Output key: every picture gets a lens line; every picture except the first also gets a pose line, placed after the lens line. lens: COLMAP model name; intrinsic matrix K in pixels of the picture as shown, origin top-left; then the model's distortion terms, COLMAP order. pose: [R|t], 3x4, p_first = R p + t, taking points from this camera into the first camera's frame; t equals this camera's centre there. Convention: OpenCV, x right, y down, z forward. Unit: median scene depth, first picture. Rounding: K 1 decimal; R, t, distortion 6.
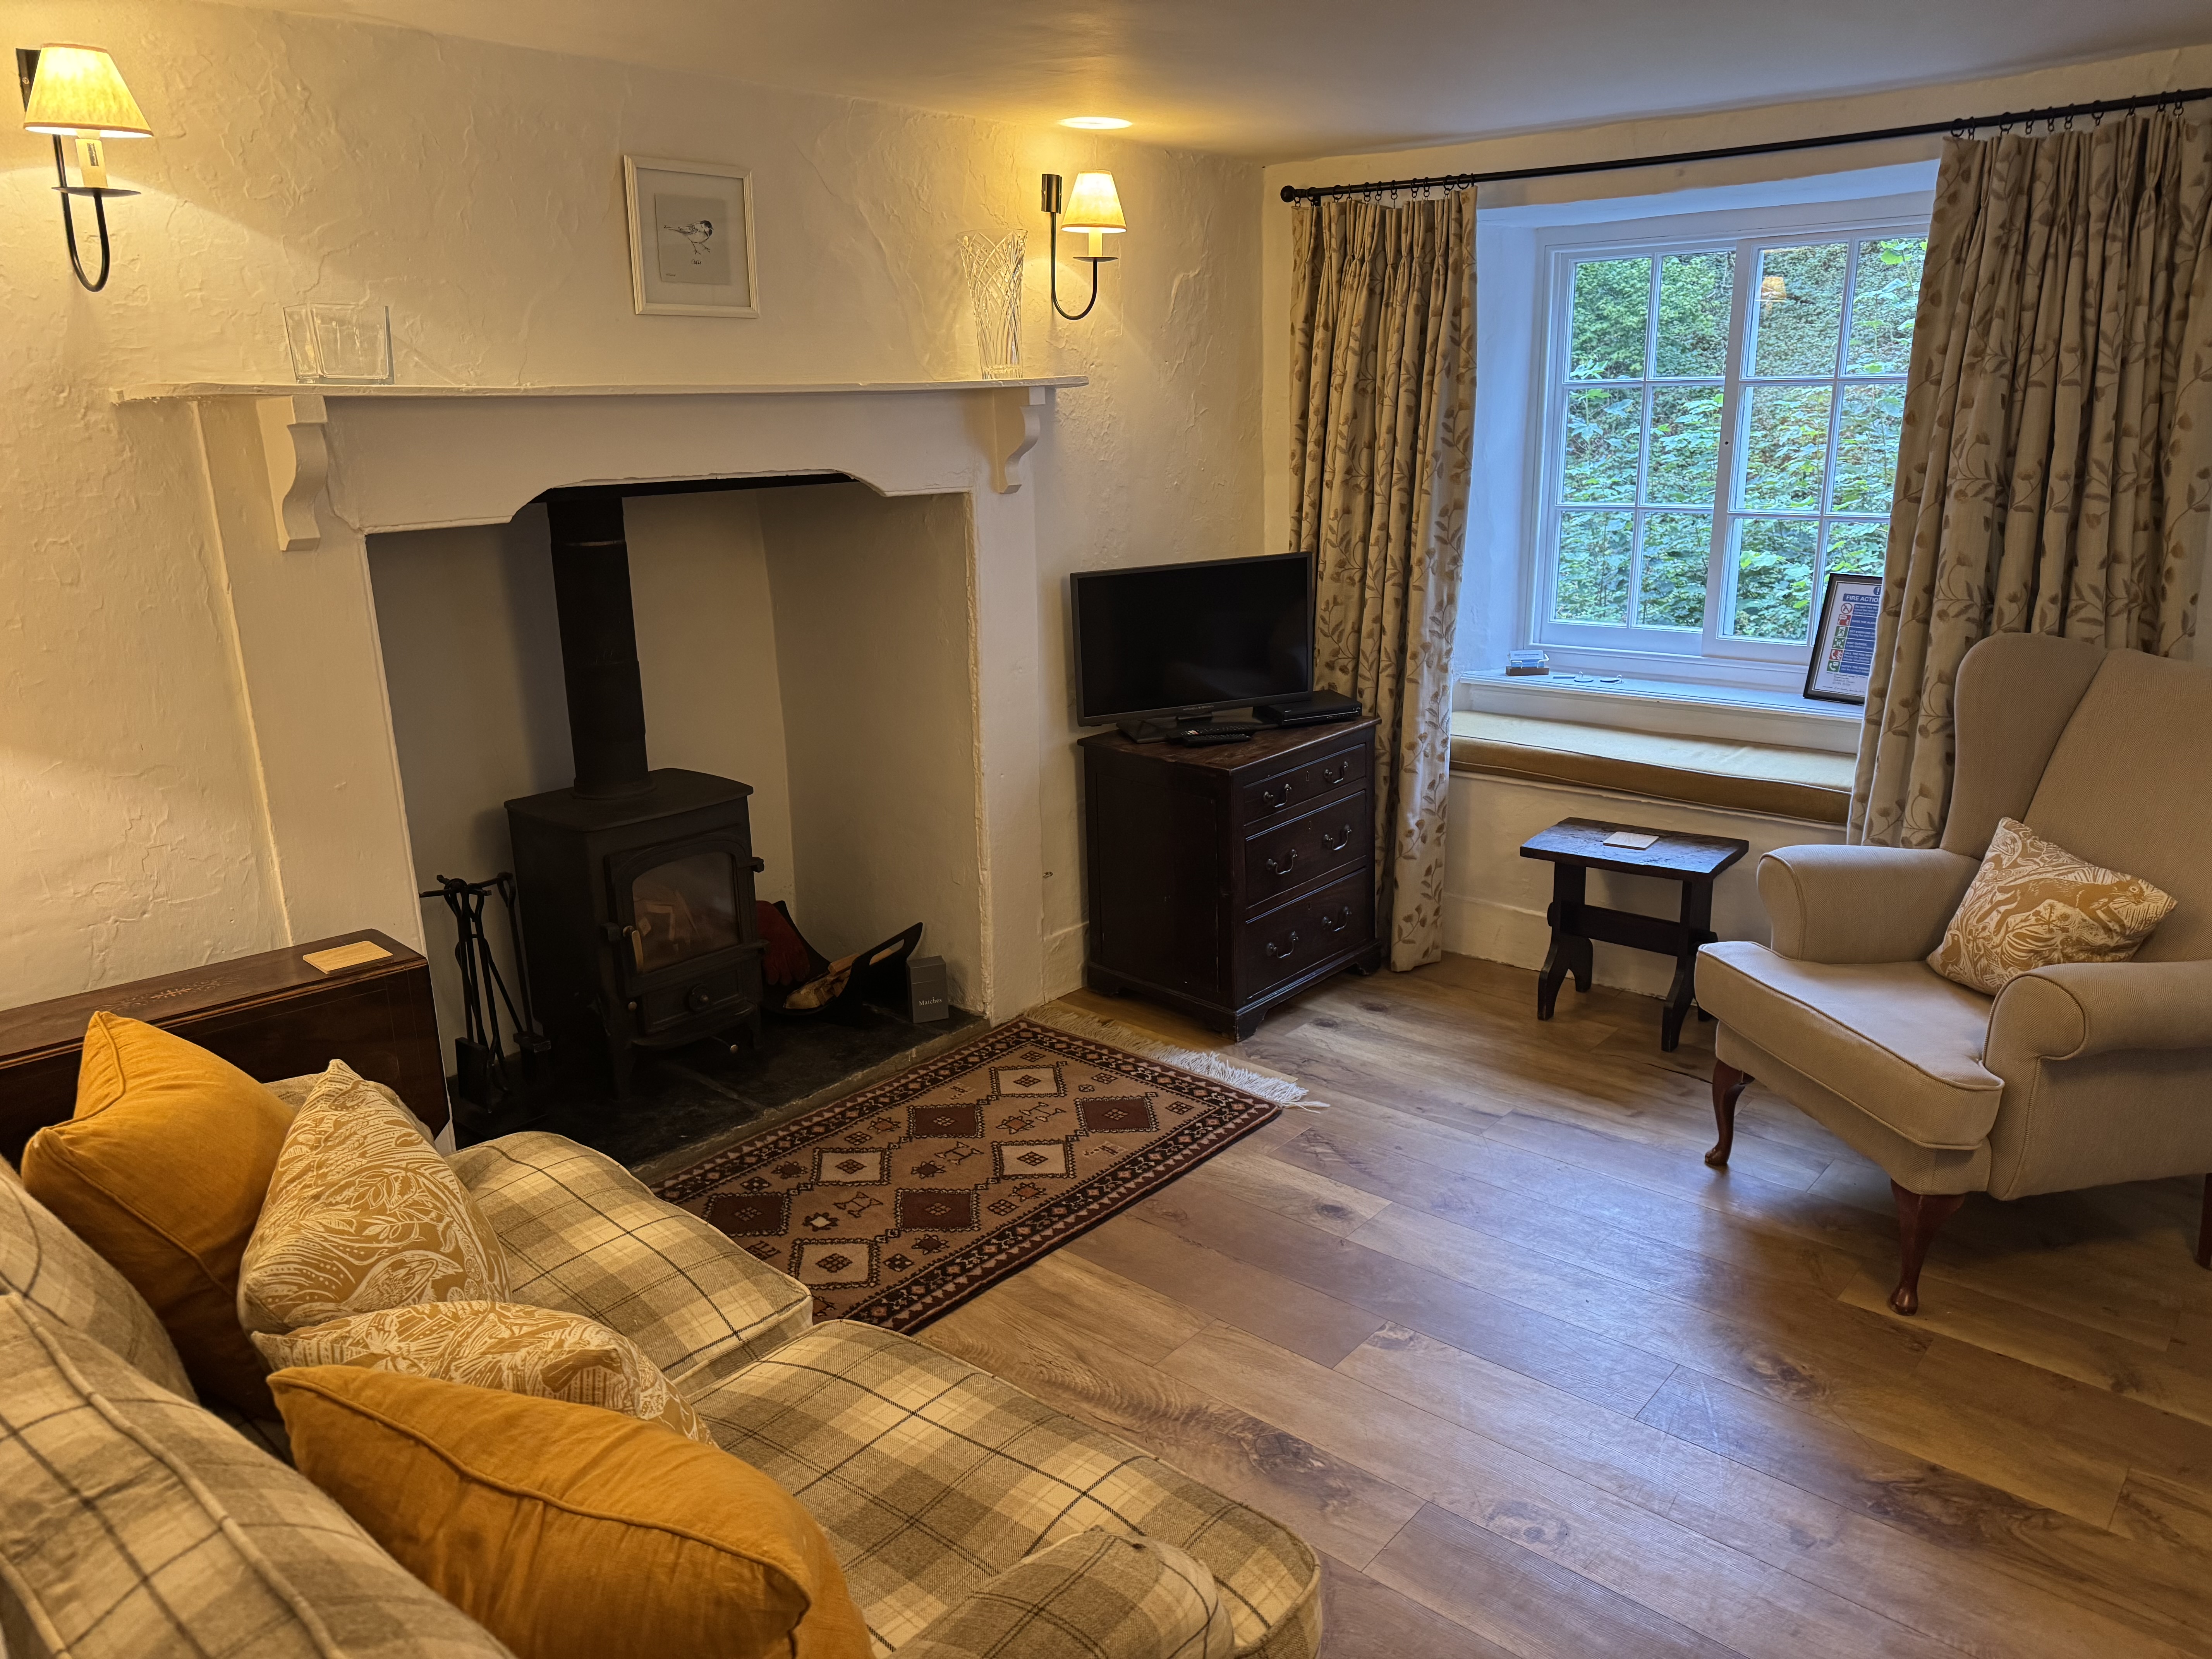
lens RADIAL K [[1558.5, 0, 1106.0], [0, 1558.5, 829.5], [0, 0, 1]] dist [0.123220, -0.158644]
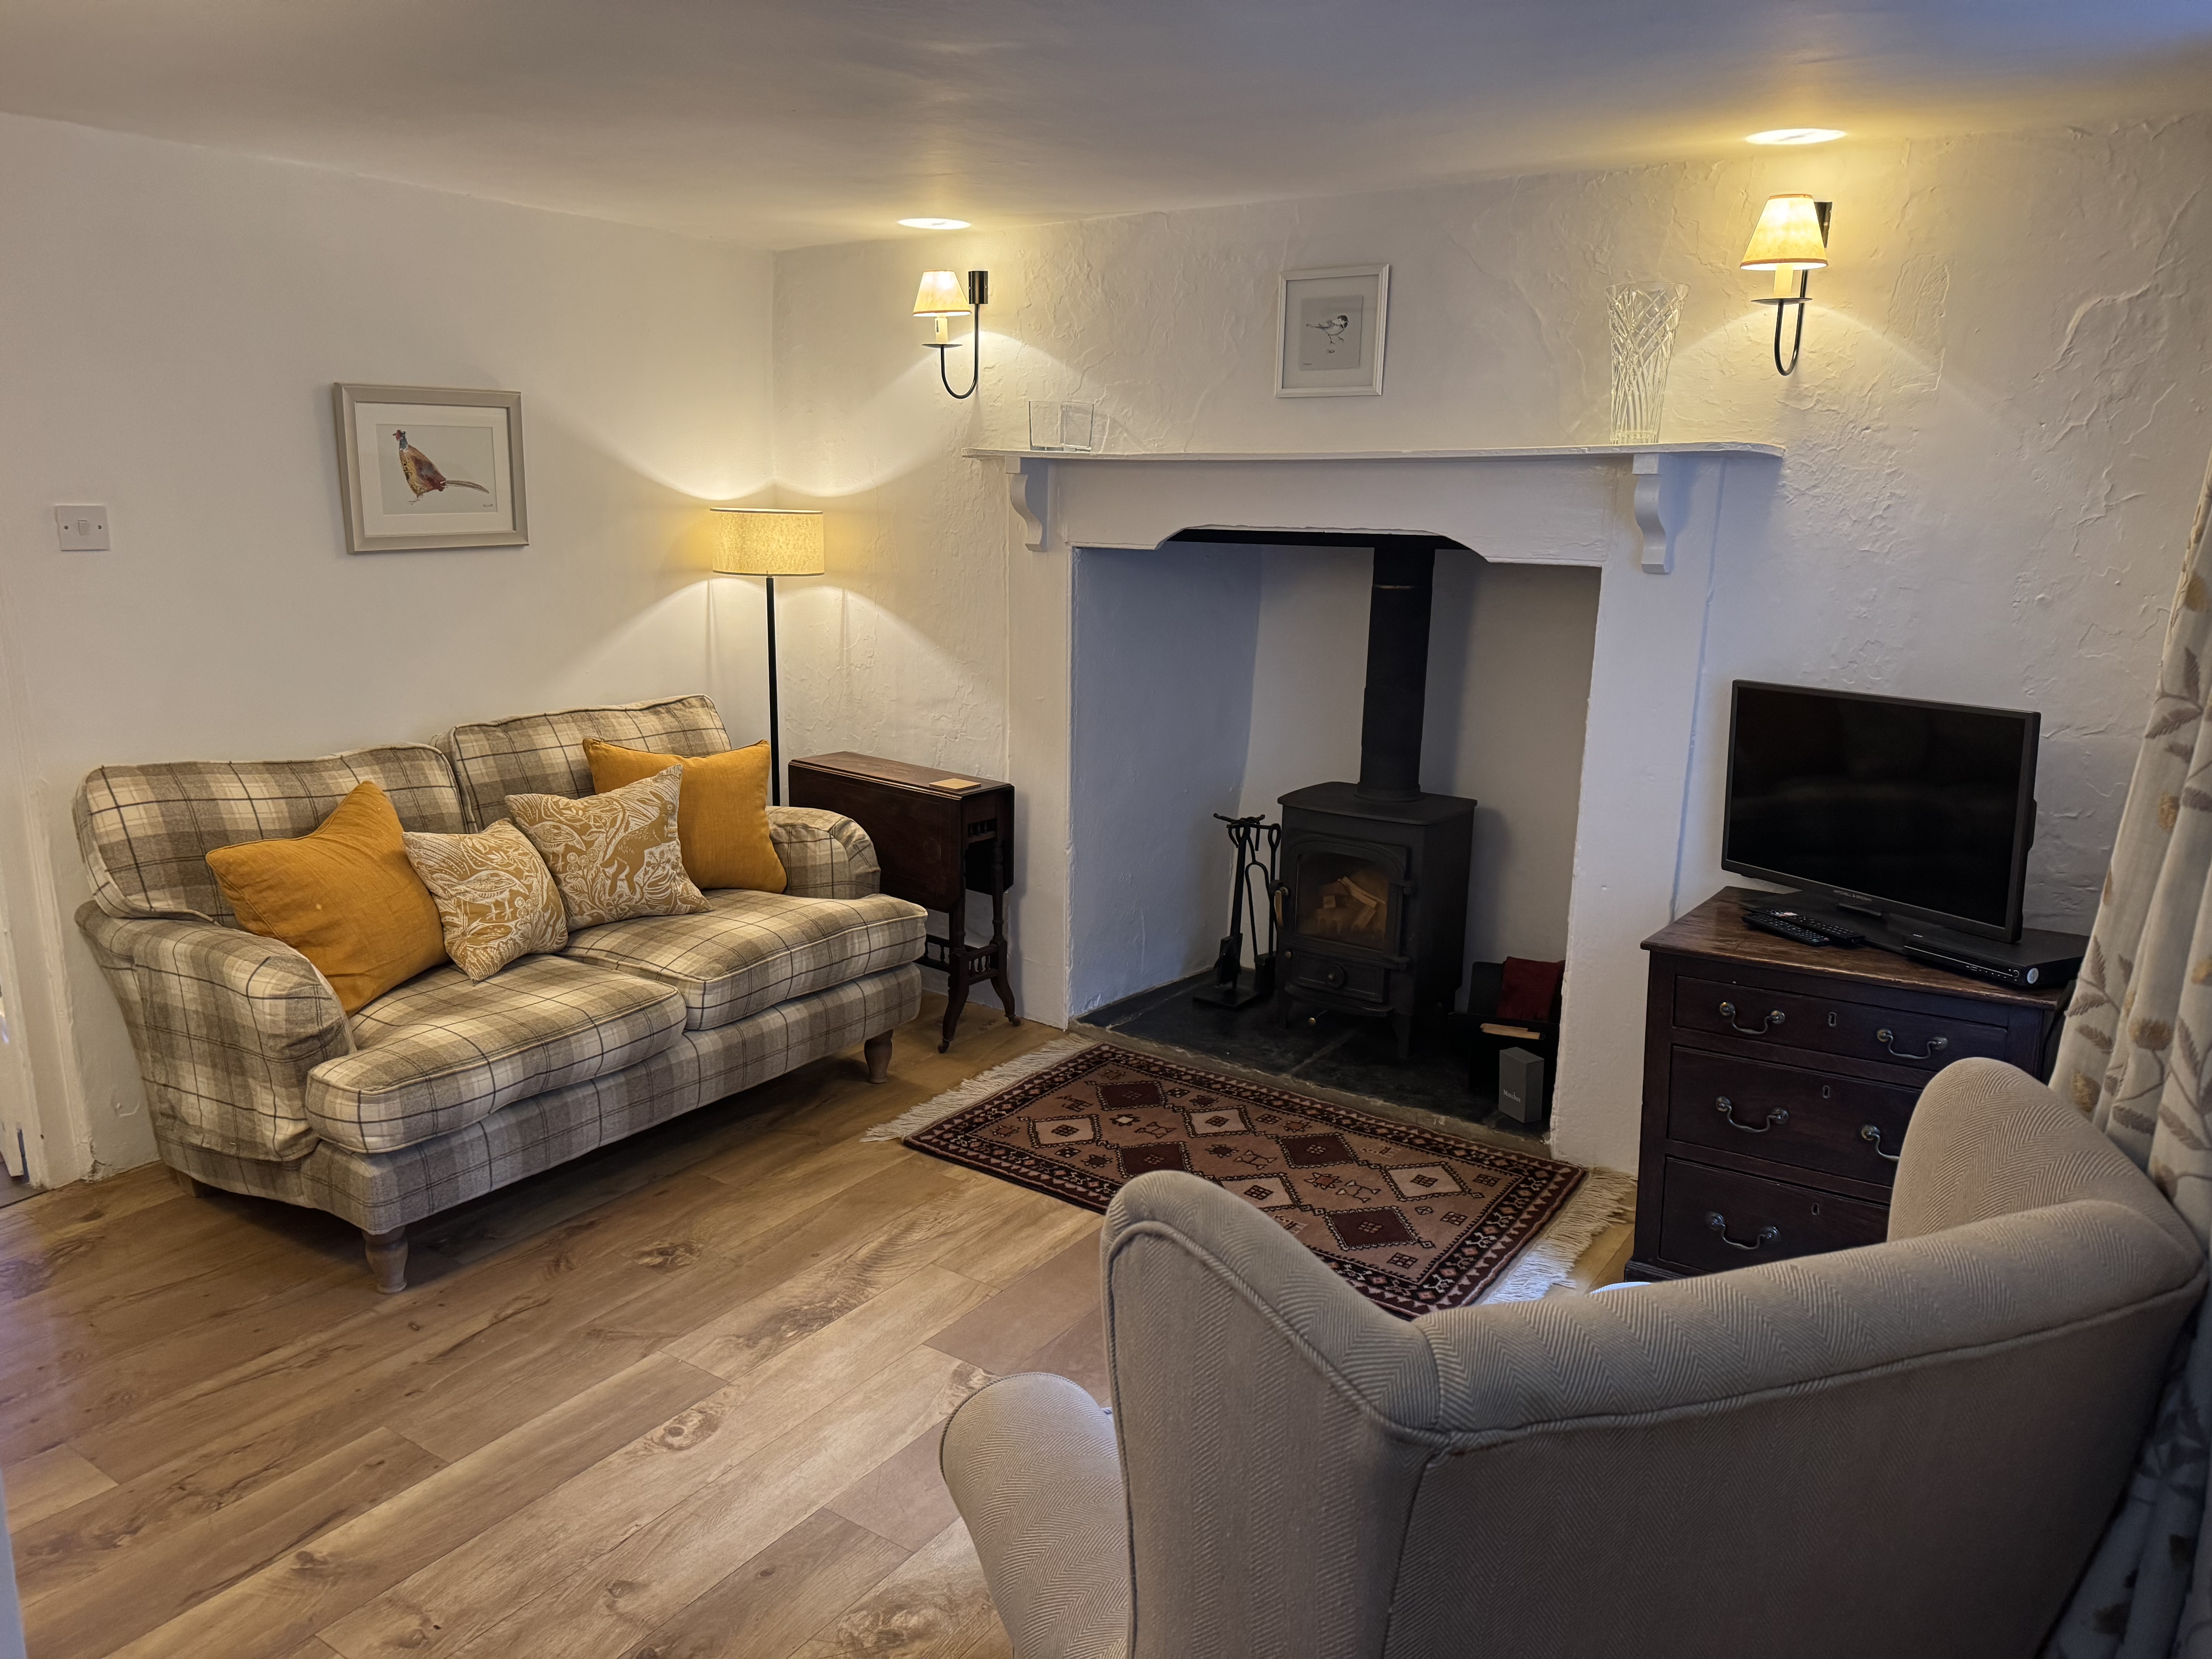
lens RADIAL K [[1530.5, 0, 1106.8], [0, 1530.5, 853.9], [0, 0, 1]] dist [0.122024, -0.146581]
pose [[0.112132, 0.253663, -0.960771, 0.859681], [-0.286500, 0.934063, 0.213174, -0.186561], [0.951496, 0.251357, 0.177413, 0.663558]]
